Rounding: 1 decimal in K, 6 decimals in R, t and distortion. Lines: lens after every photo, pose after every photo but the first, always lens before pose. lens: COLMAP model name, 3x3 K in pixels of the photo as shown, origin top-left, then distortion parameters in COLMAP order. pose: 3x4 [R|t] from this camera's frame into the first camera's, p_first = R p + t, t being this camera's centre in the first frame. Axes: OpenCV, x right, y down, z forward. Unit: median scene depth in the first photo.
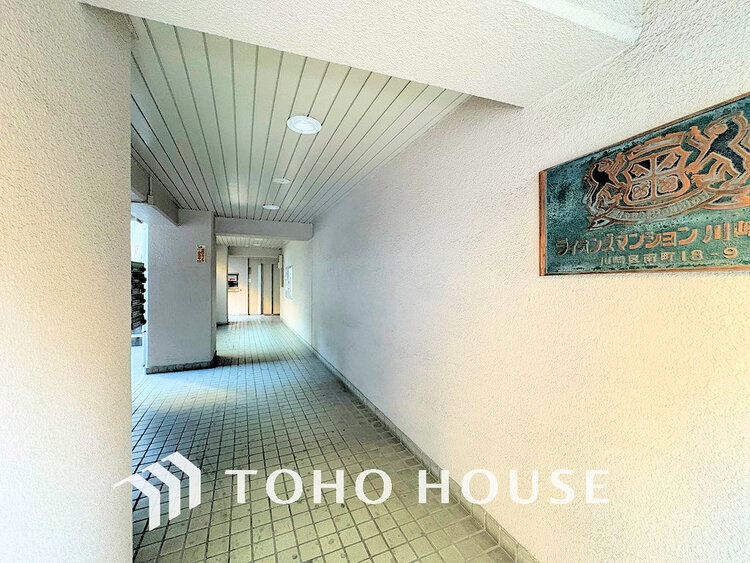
lens RADIAL K [[299.5, 0, 375.0], [0, 299.5, 281.5], [0, 0, 1]] dist [0.000806, 0.000062]
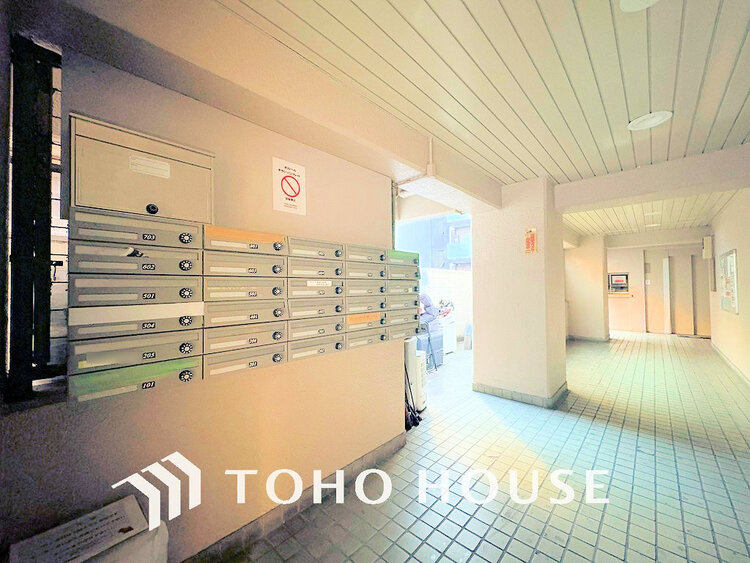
lens RADIAL K [[299.5, 0, 375.0], [0, 299.5, 281.5], [0, 0, 1]] dist [0.000806, 0.000062]
pose [[0.392111, -0.029380, -0.919449, -0.040930], [0.010496, 0.999568, -0.027464, 0.009869], [0.919858, 0.001118, 0.392250, 0.203864]]
